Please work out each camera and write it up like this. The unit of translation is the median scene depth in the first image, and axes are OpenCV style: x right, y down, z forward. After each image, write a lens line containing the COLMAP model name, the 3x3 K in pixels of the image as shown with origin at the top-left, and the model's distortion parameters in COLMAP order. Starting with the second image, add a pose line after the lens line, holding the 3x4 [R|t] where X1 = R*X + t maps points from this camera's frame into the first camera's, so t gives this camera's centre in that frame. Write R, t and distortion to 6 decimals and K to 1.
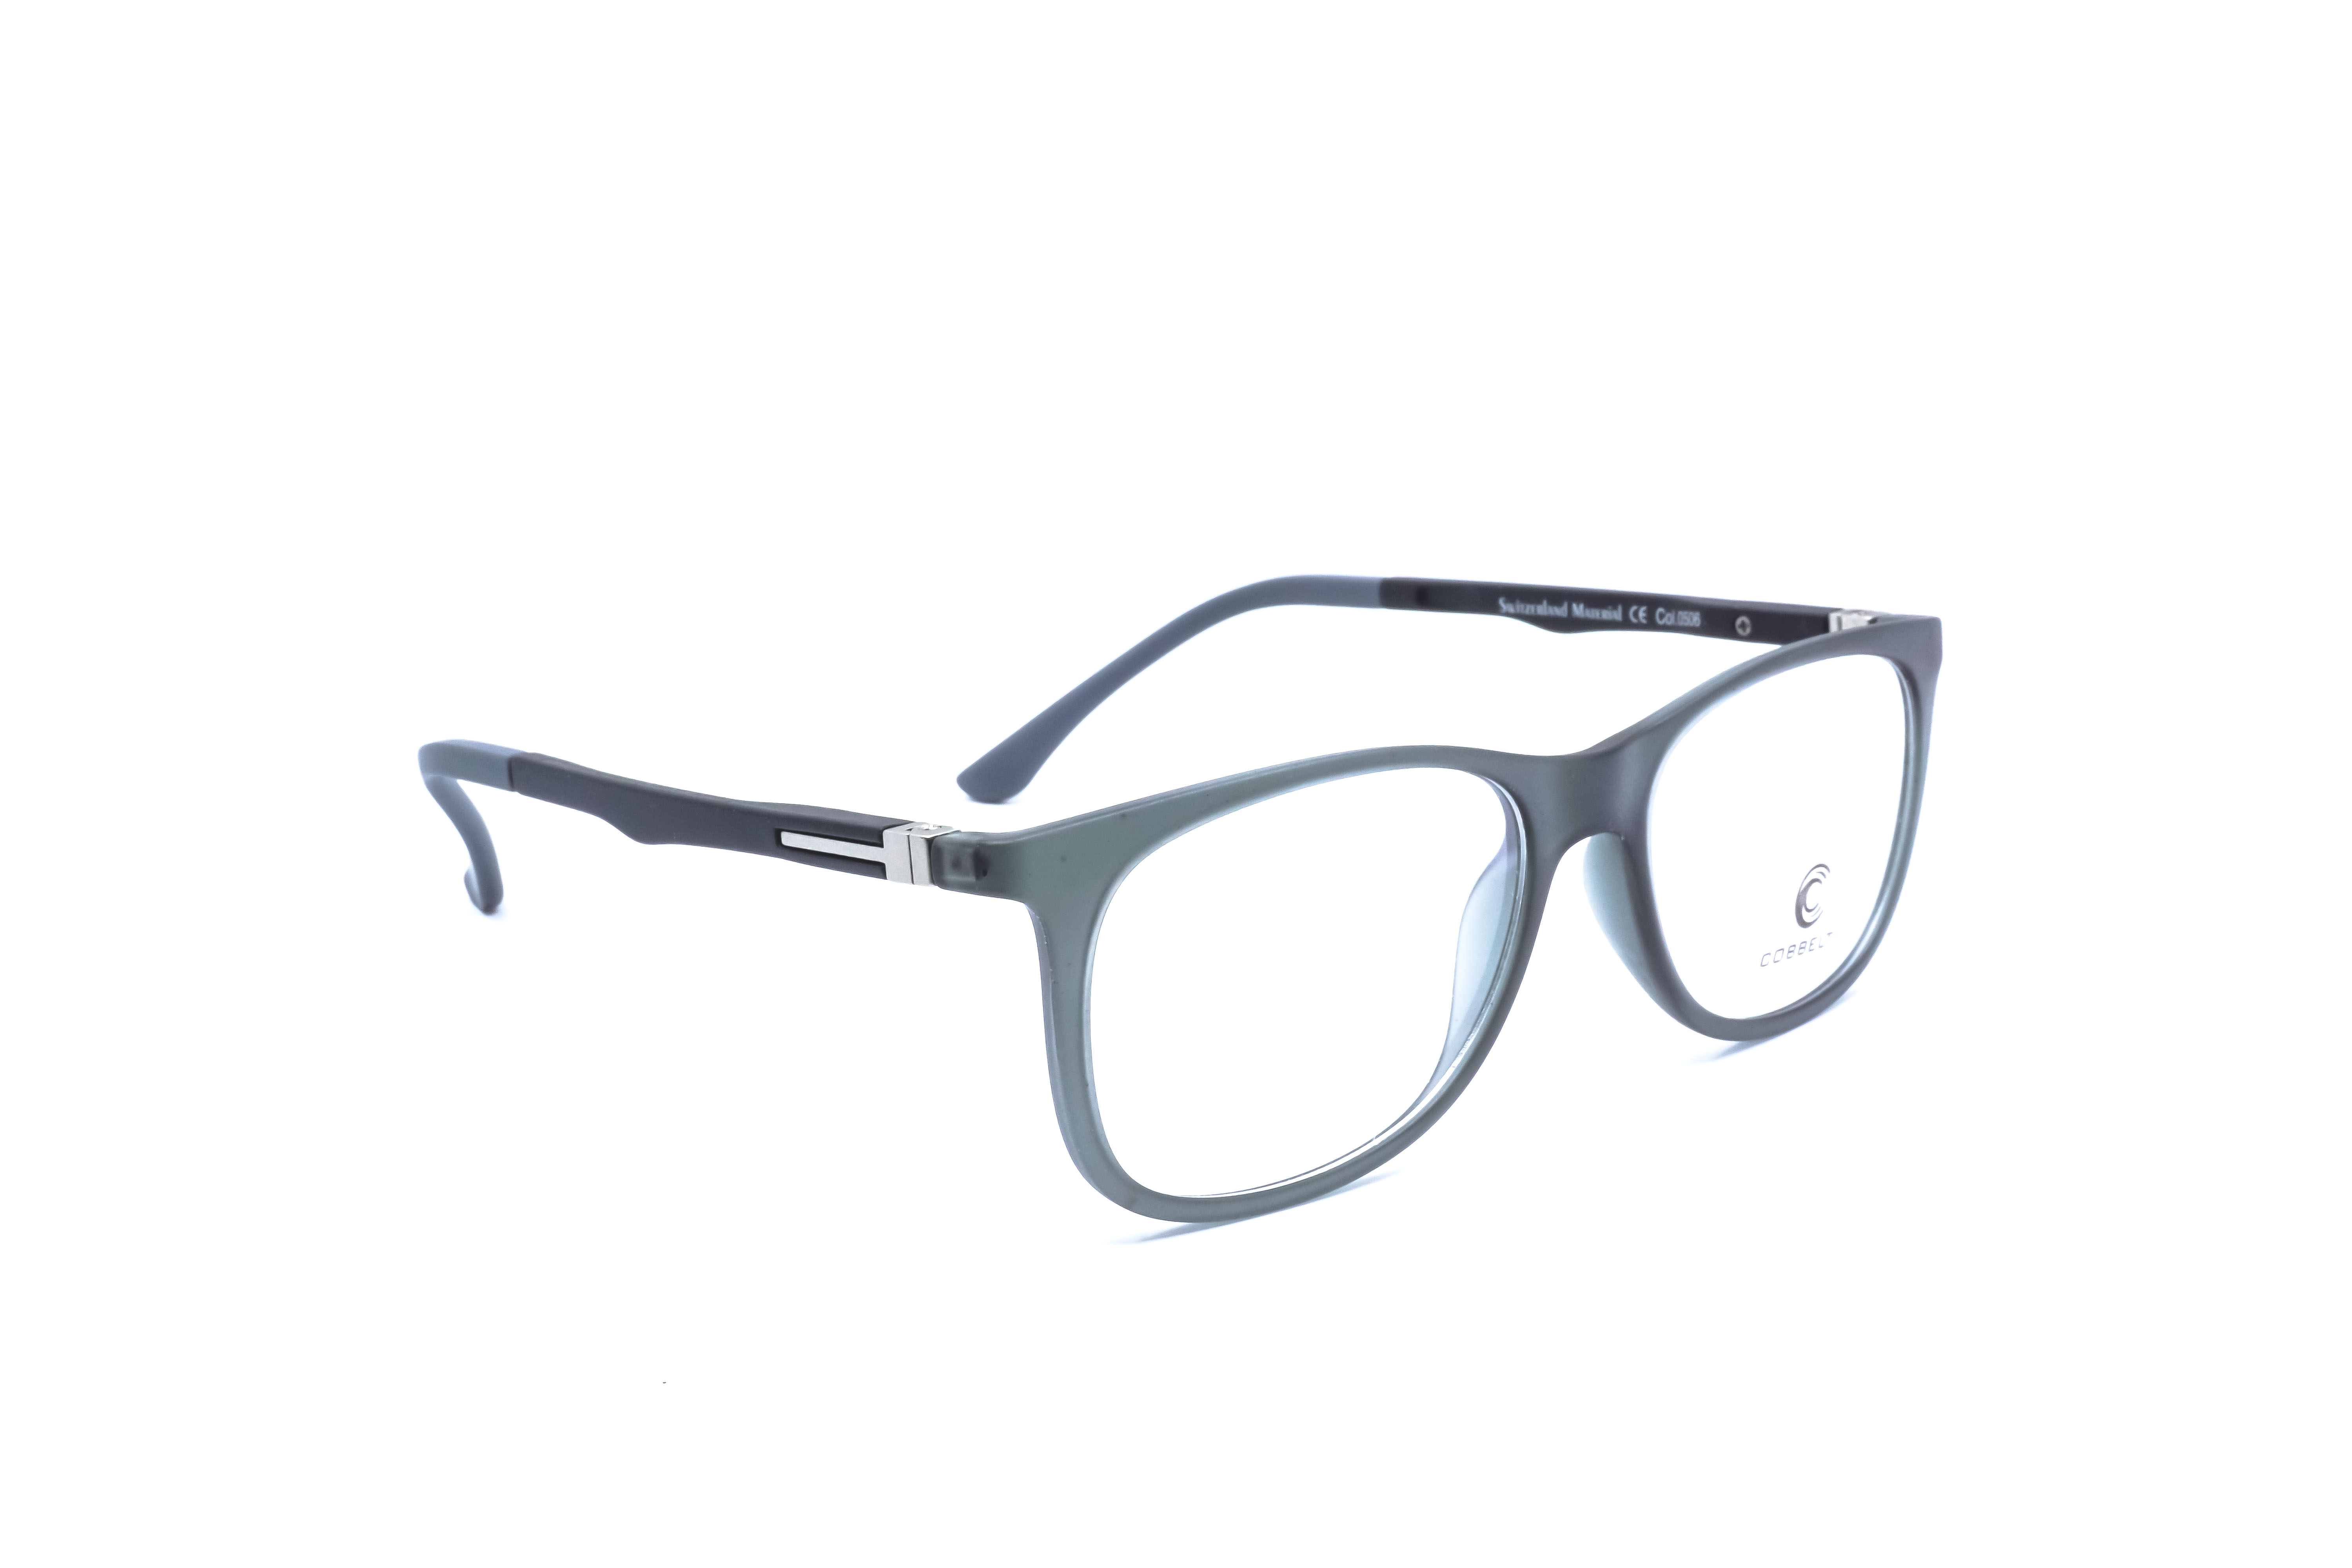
lens RADIAL K [[3397.4, 0, 1189.3], [0, 3397.4, 783.3], [0, 0, 1]] dist [0.019114, 0.000000]
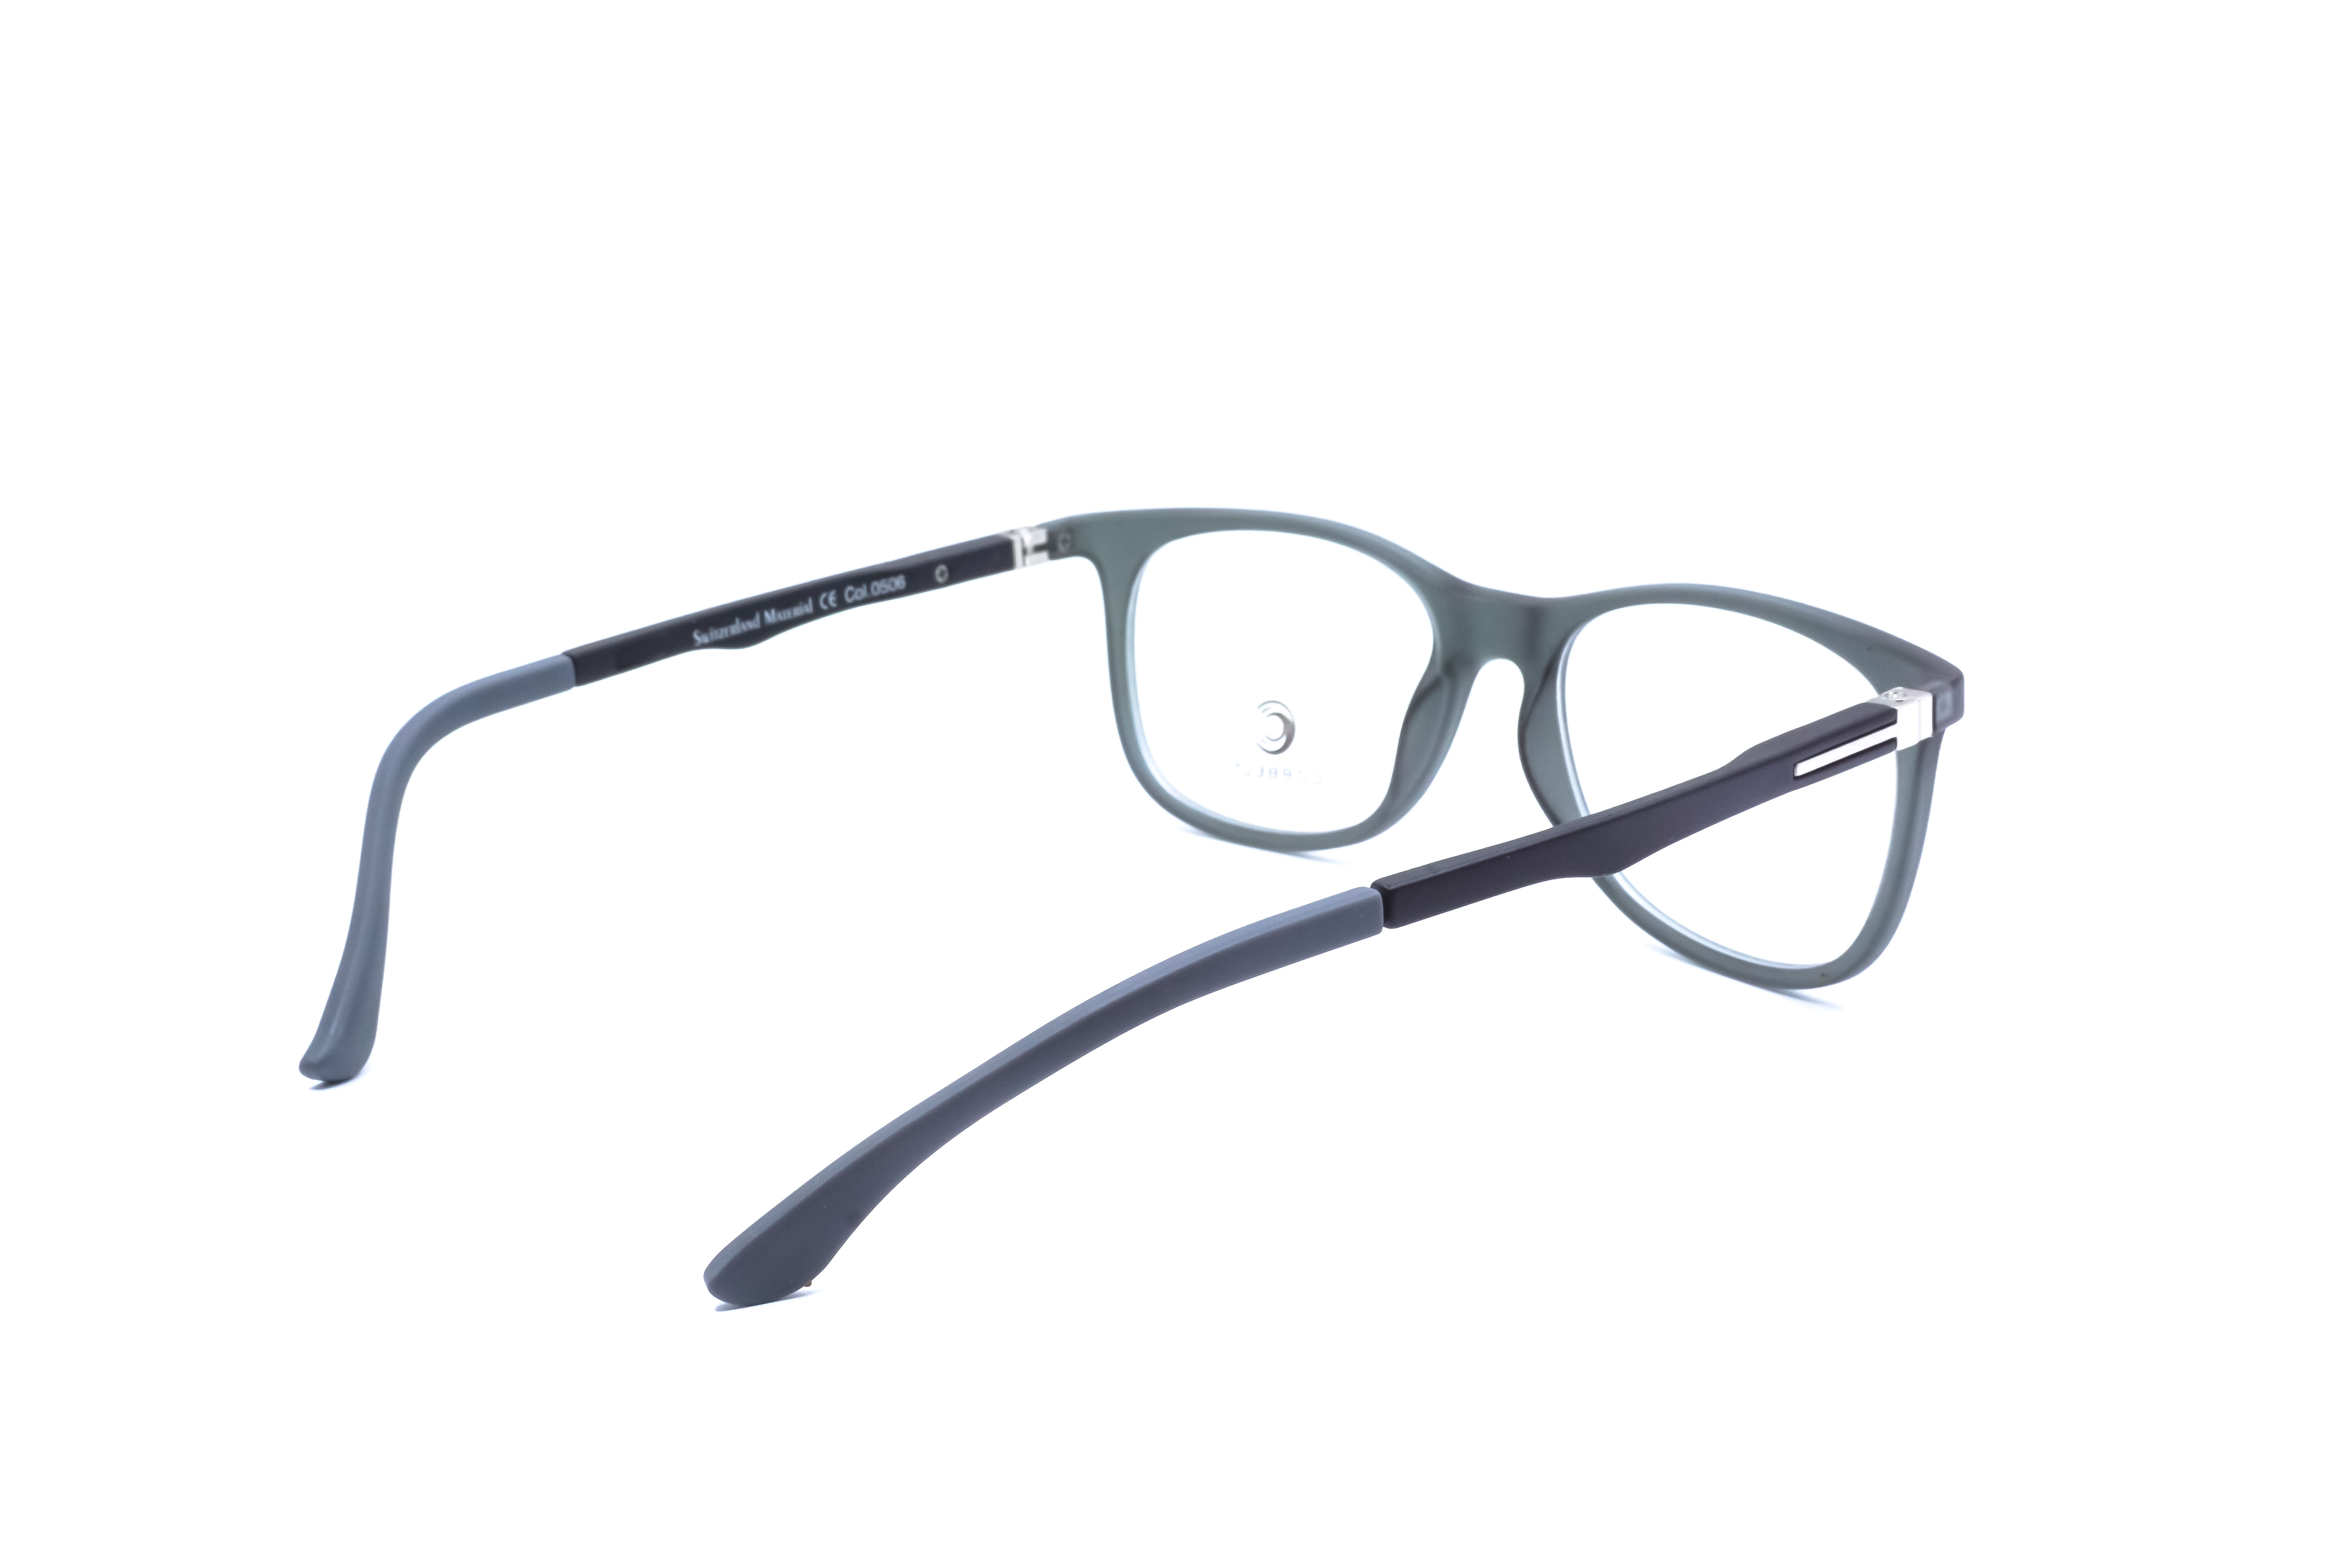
lens RADIAL K [[3397.4, 0, 1184.7], [0, 3397.4, 794.9], [0, 0, 1]] dist [0.019114, 0.000000]
pose [[0.000561, -0.241425, 0.970419, -0.924808], [0.251067, 0.939370, 0.233556, -0.218780], [-0.967969, 0.243510, 0.061141, 0.901507]]
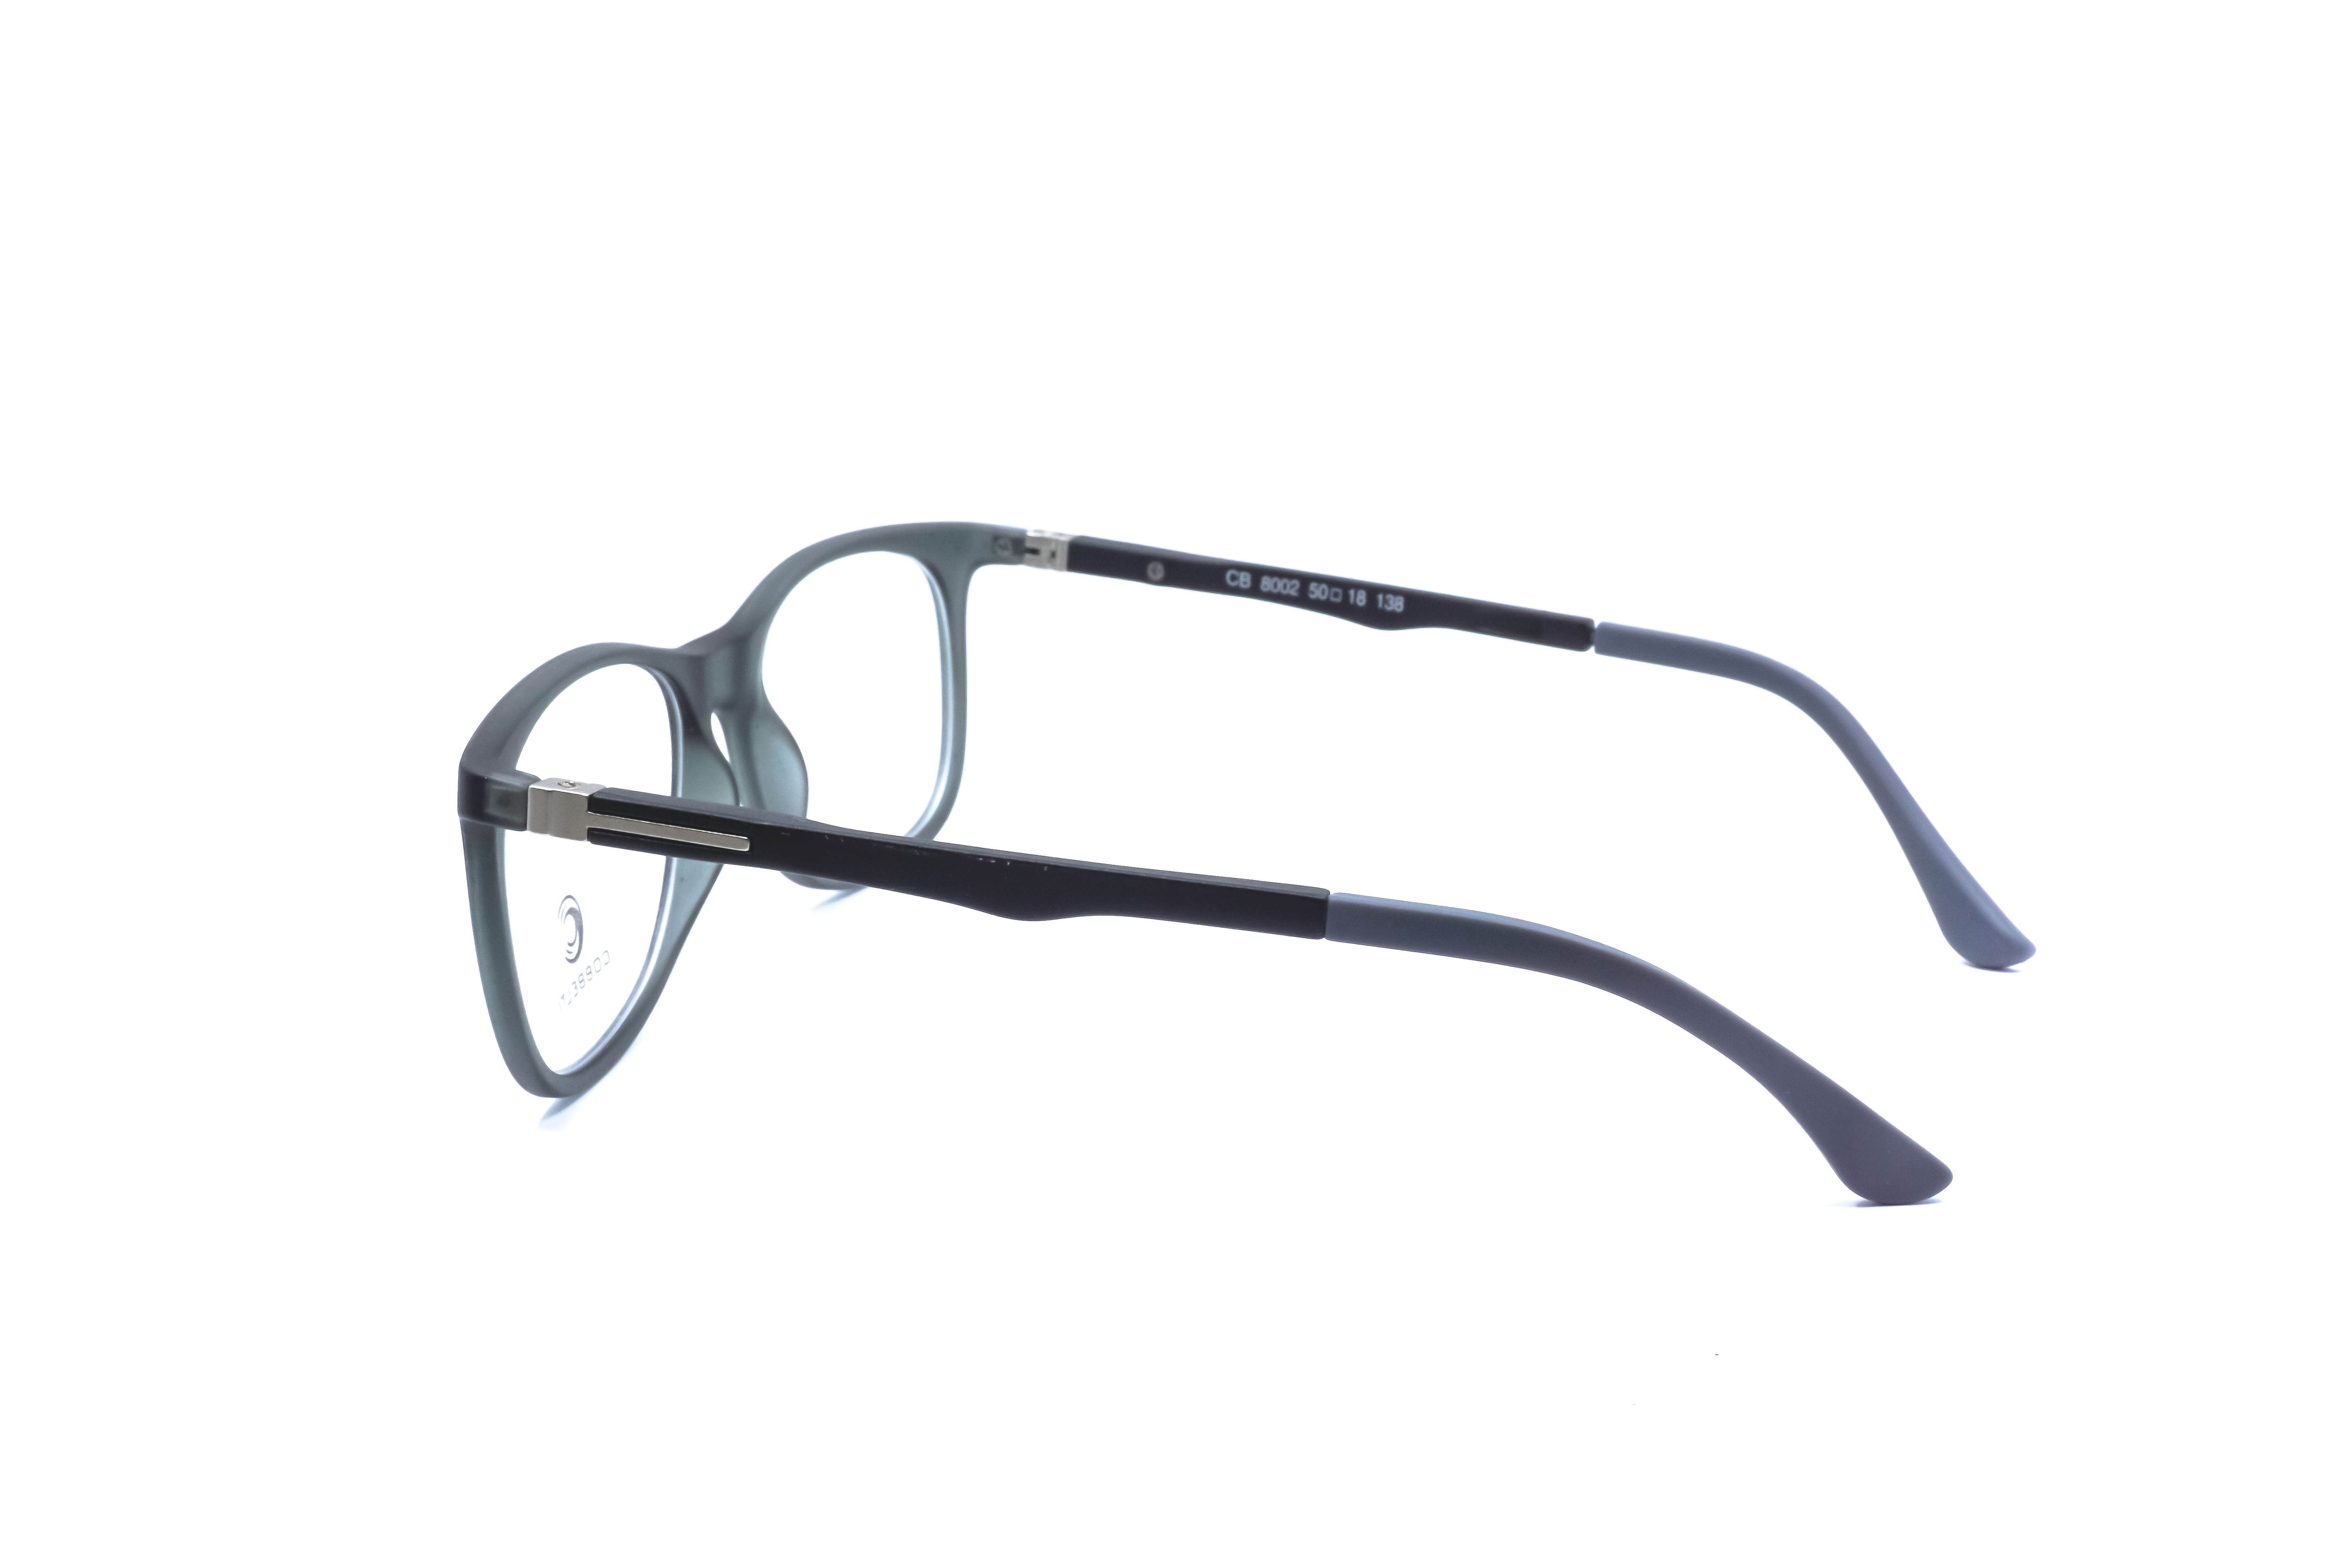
lens RADIAL K [[3397.4, 0, 1174.3], [0, 3397.4, 787.9], [0, 0, 1]] dist [0.019114, 0.000000]
pose [[-0.868205, 0.134023, -0.477763, 0.455615], [-0.110515, 0.886422, 0.449491, -0.425849], [0.483742, 0.443050, -0.754785, 1.676700]]
